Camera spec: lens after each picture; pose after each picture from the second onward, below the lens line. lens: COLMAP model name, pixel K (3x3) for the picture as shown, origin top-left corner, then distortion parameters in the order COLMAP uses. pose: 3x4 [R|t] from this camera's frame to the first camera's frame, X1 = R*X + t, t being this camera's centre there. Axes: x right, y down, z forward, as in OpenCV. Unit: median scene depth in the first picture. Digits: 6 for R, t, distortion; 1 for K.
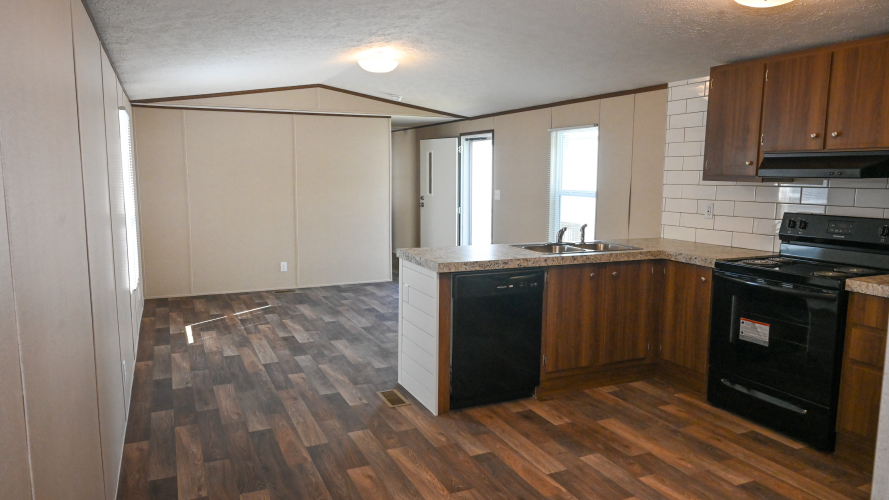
lens RADIAL K [[615.7, 0, 441.0], [0, 615.7, 251.0], [0, 0, 1]] dist [0.008771, 0.000153]
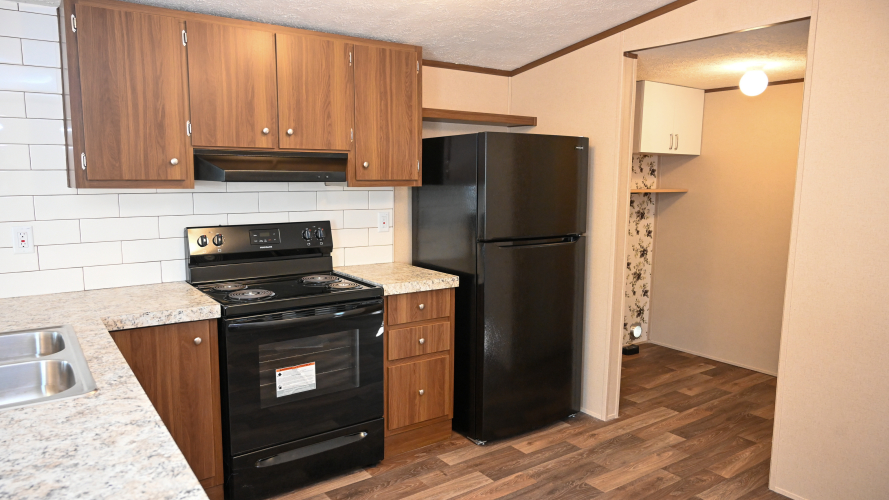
lens RADIAL K [[615.7, 0, 449.8], [0, 615.7, 256.1], [0, 0, 1]] dist [0.008771, 0.000153]
pose [[-0.191786, -0.141705, 0.971153, -0.248383], [0.116181, 0.979286, 0.165835, -0.119851], [-0.974536, 0.144634, -0.171350, 0.851689]]
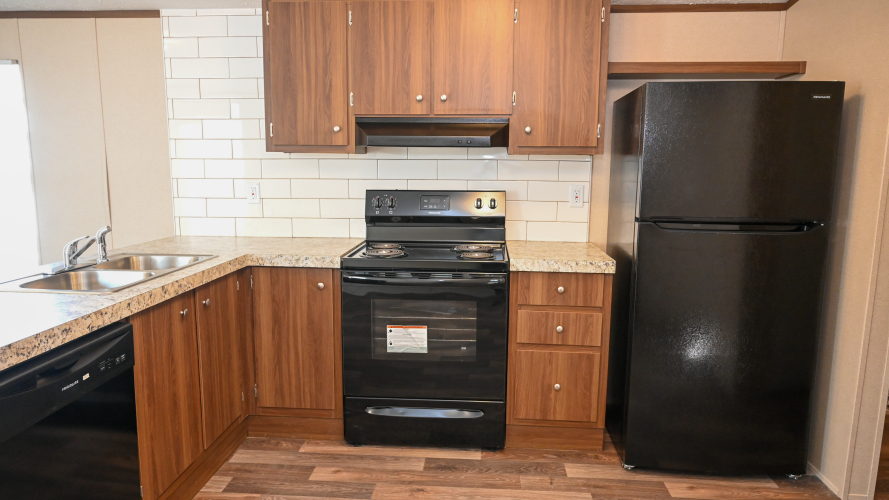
lens RADIAL K [[615.7, 0, 439.9], [0, 615.7, 253.0], [0, 0, 1]] dist [0.008771, 0.000153]
pose [[0.487033, -0.135740, 0.862771, -0.137038], [0.108068, 0.989623, 0.094694, -0.047423], [-0.866672, 0.047119, 0.496648, 0.517027]]
